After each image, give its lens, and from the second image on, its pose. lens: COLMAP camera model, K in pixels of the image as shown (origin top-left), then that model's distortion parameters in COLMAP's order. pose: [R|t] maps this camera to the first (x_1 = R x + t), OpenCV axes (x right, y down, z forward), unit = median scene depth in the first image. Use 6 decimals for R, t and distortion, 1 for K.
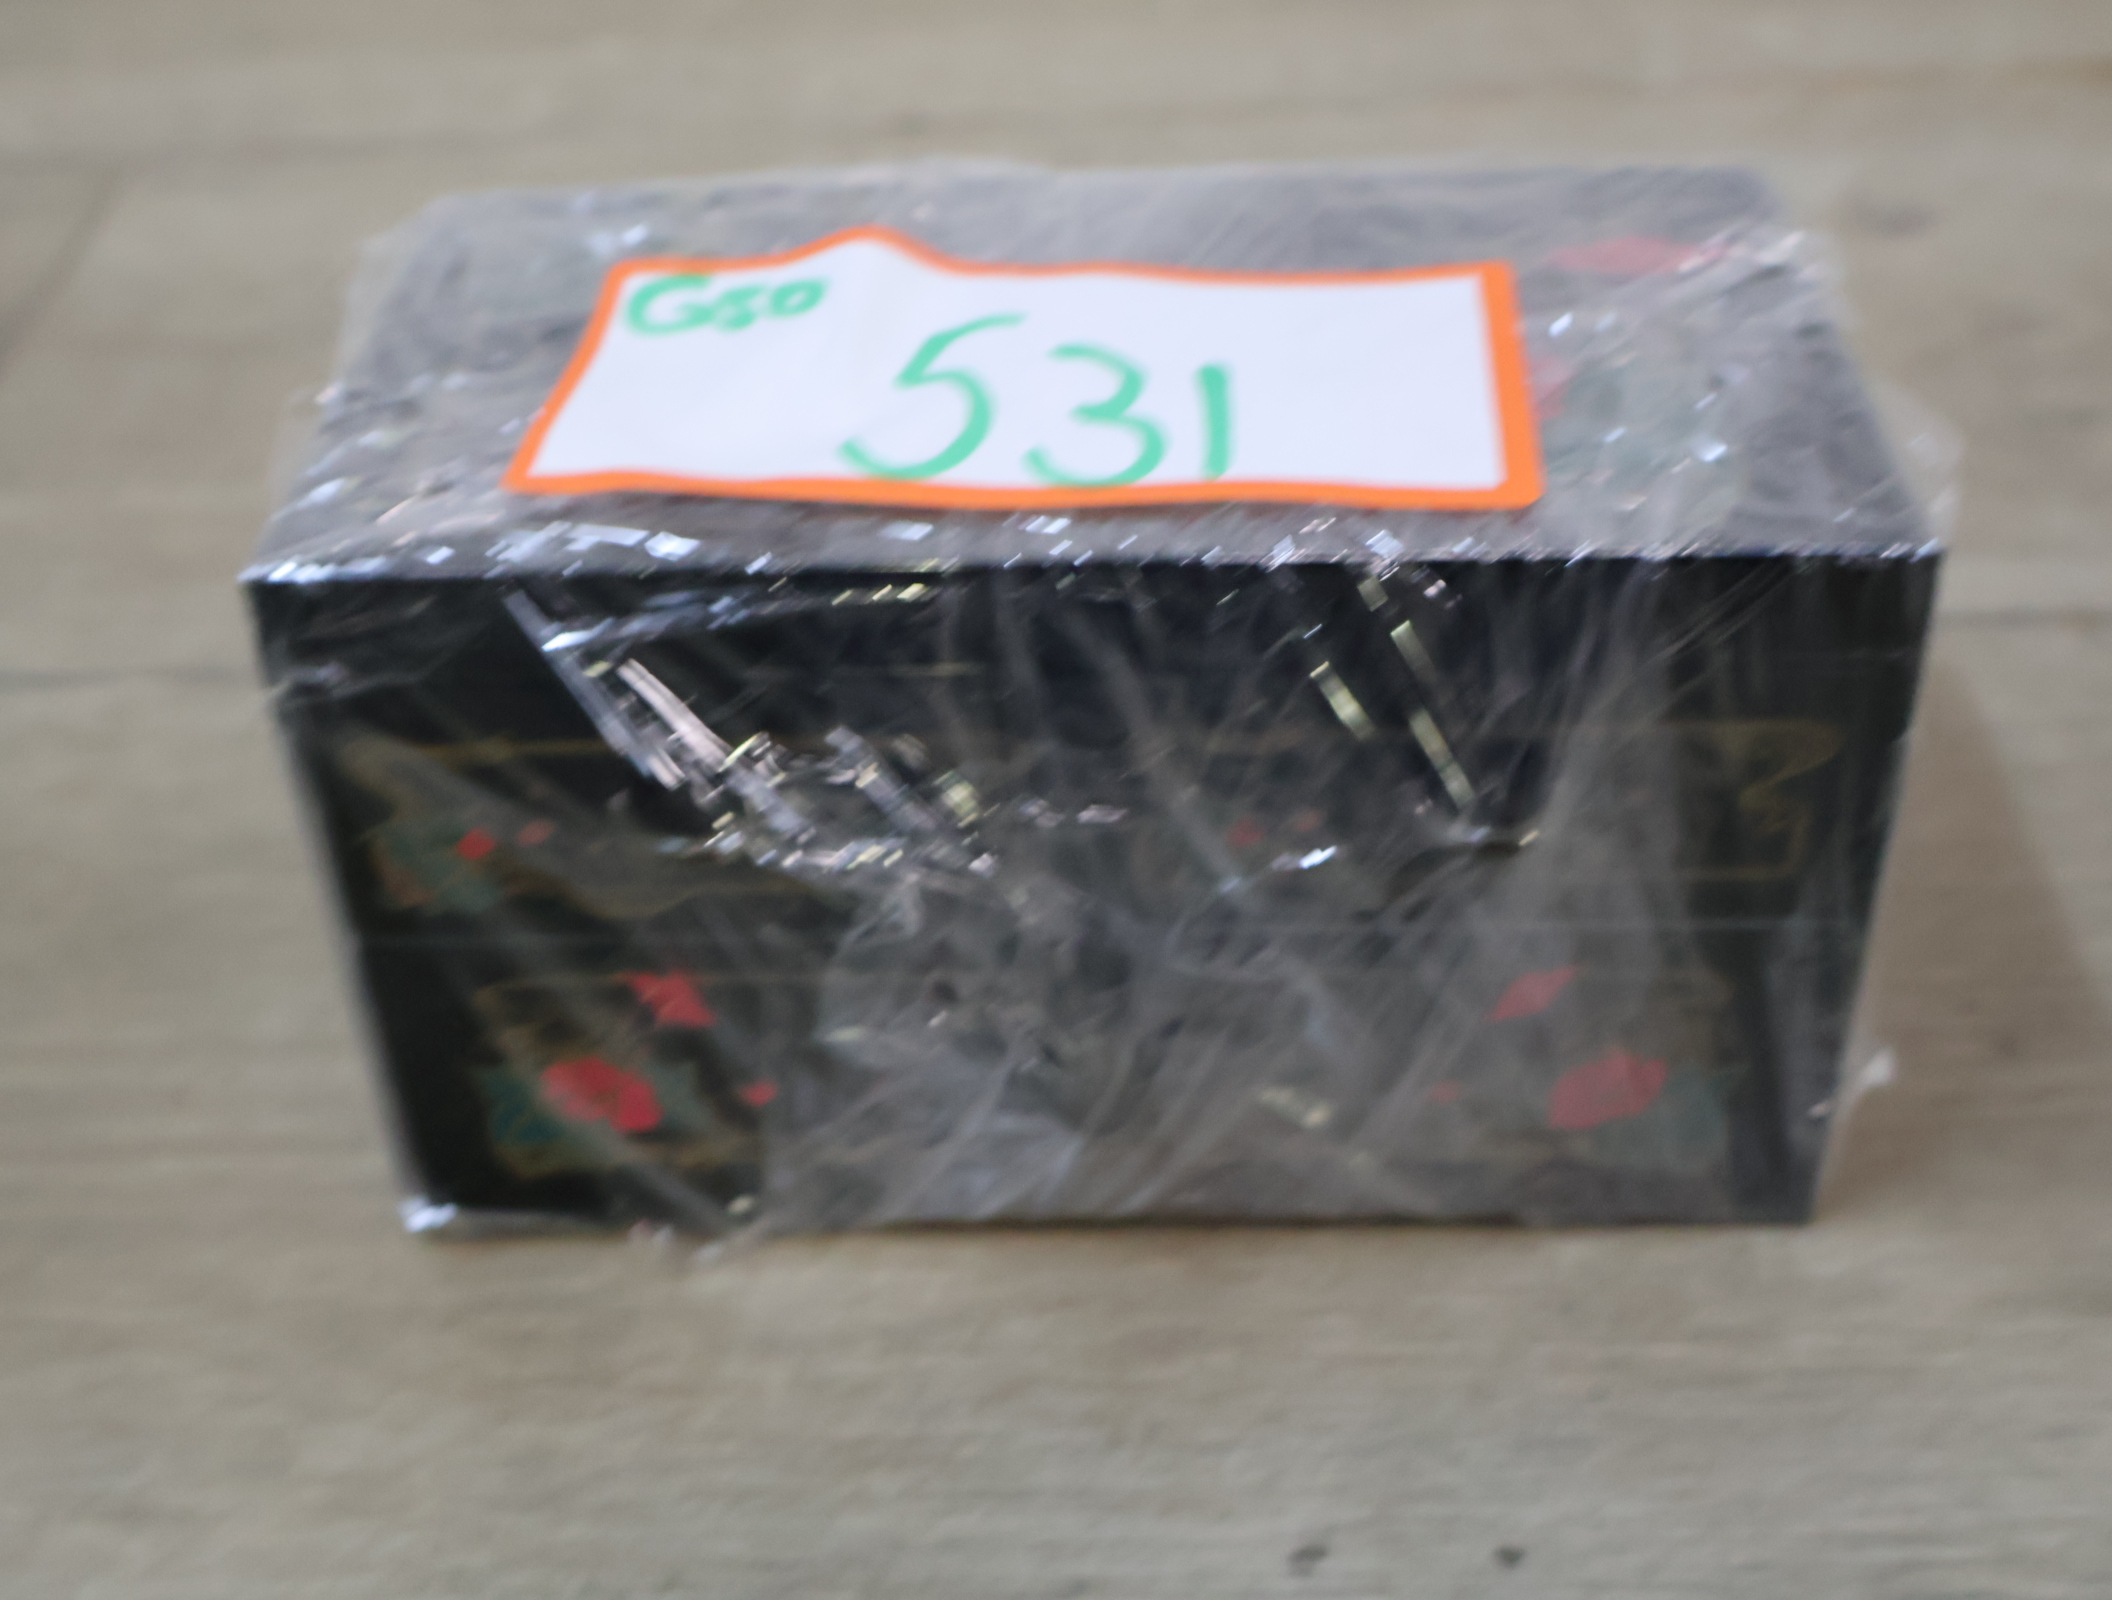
lens RADIAL K [[2624.4, 0, 1057.3], [0, 2624.4, 800.9], [0, 0, 1]] dist [0.011830, 0.000000]
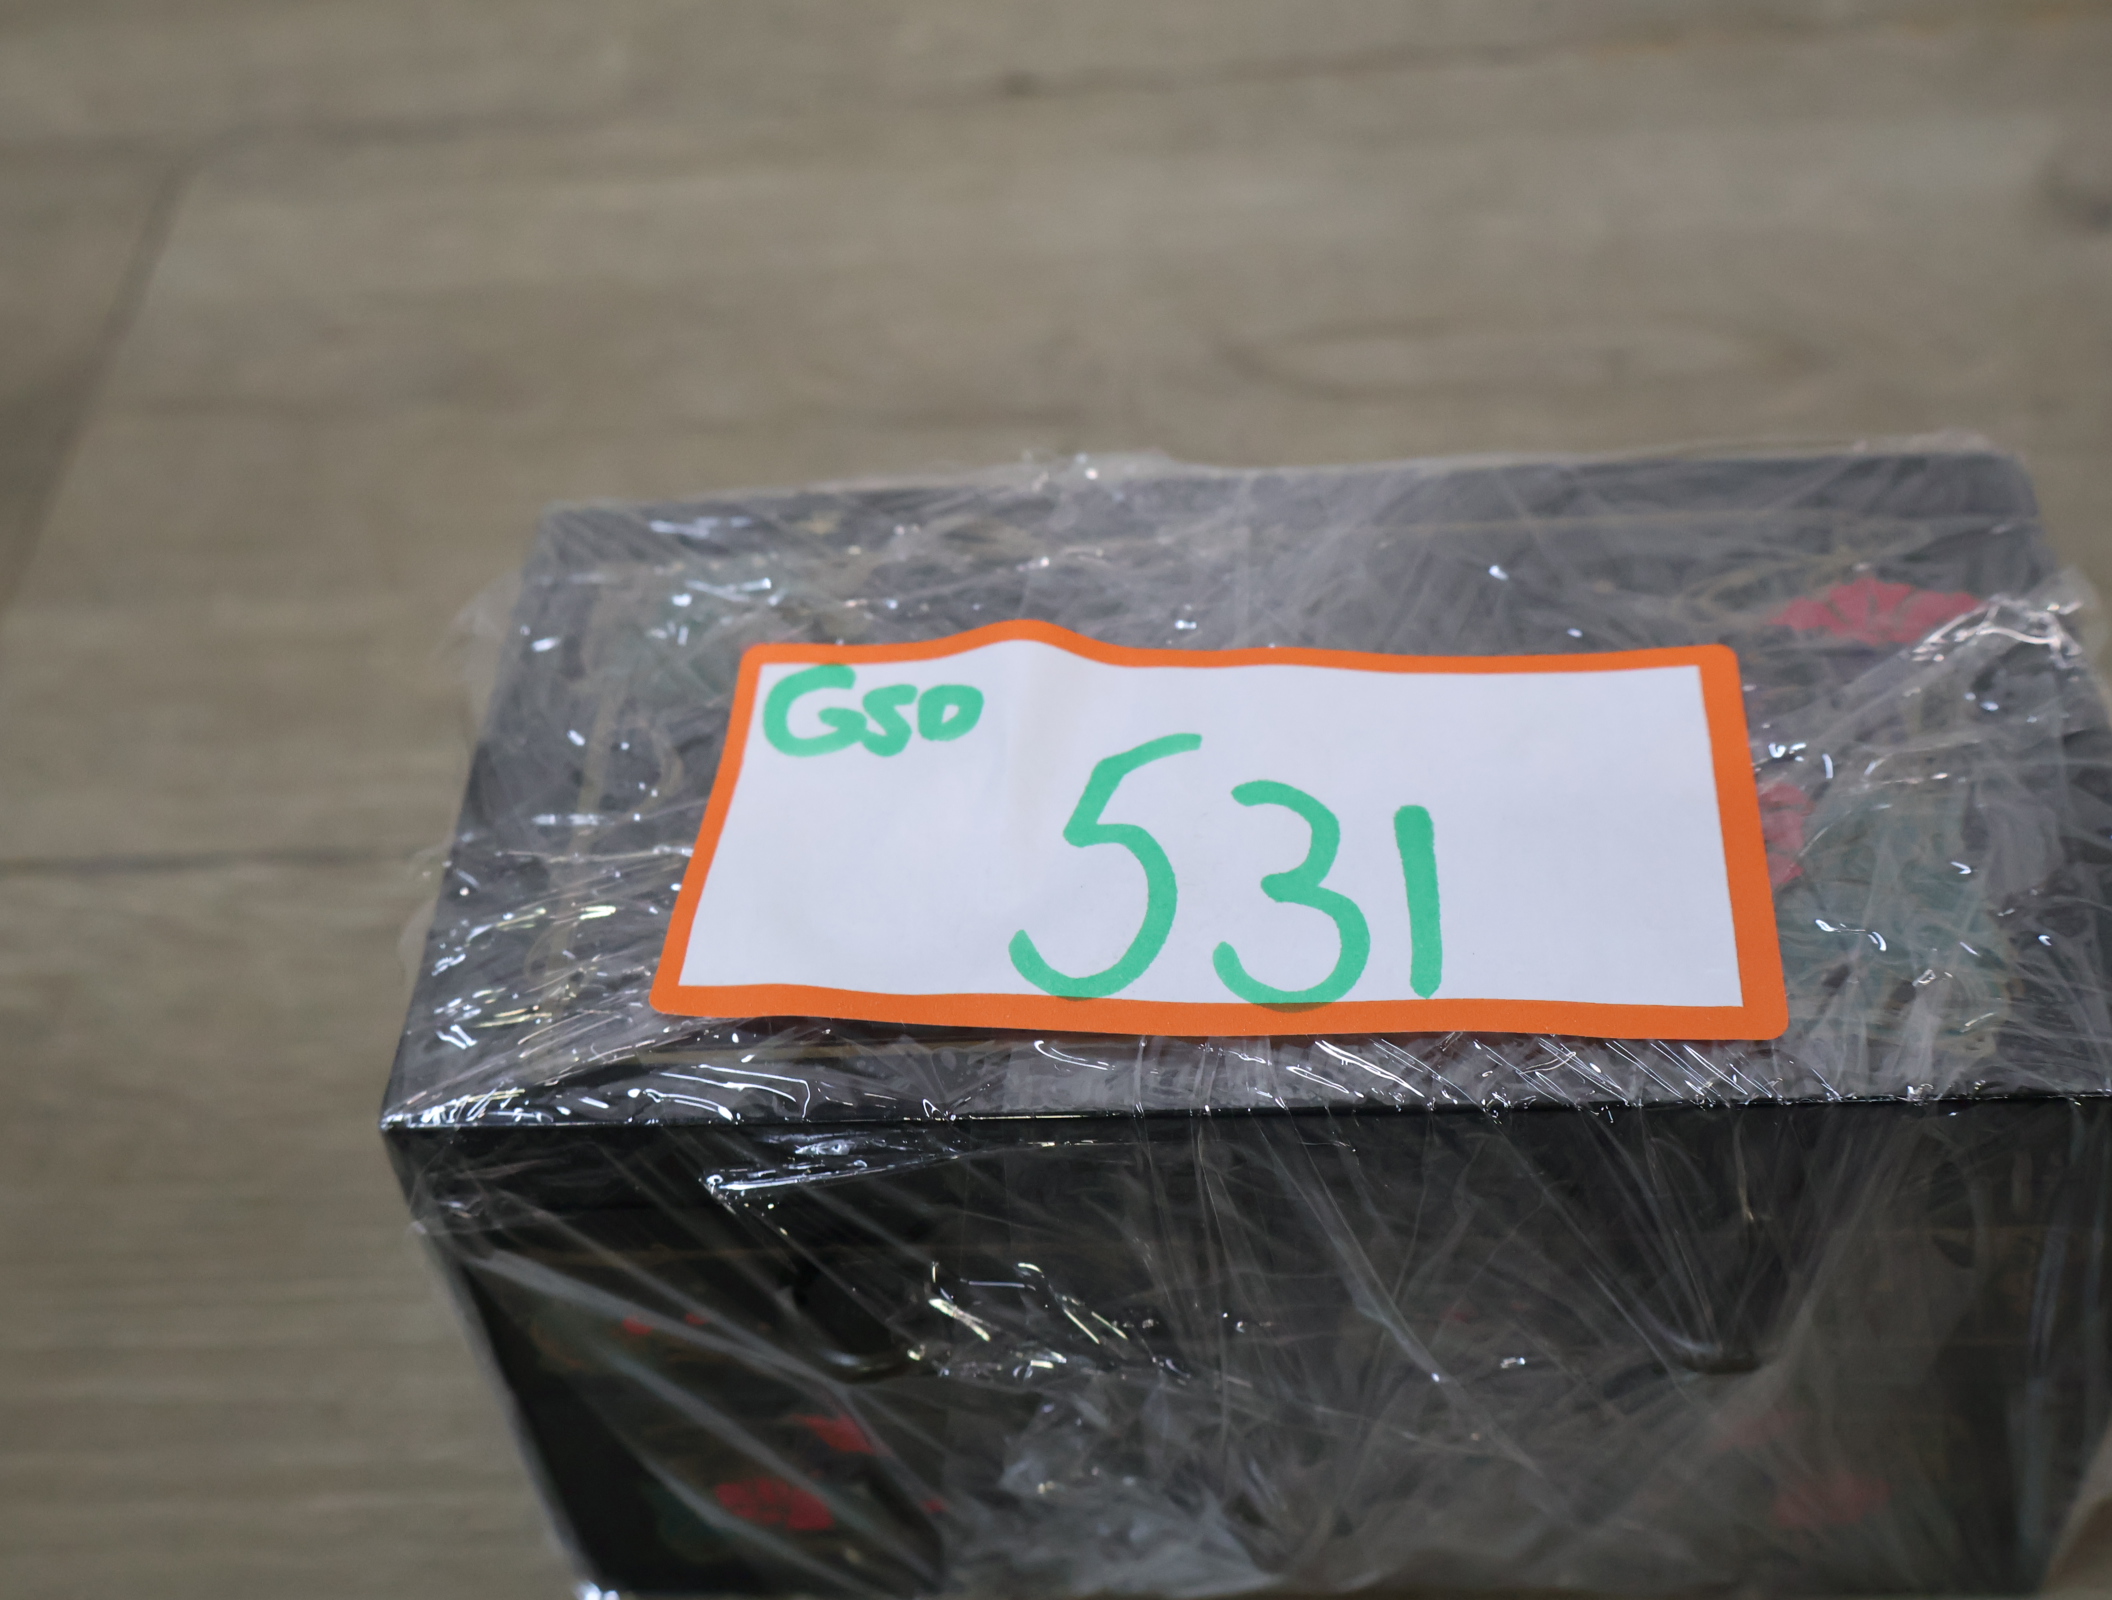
lens RADIAL K [[2624.4, 0, 1054.3], [0, 2624.4, 799.9], [0, 0, 1]] dist [0.011830, 0.000000]
pose [[0.999158, -0.022392, -0.034381, -0.033561], [0.027376, 0.987984, 0.152112, -0.311120], [0.030562, -0.152925, 0.987765, 0.096414]]
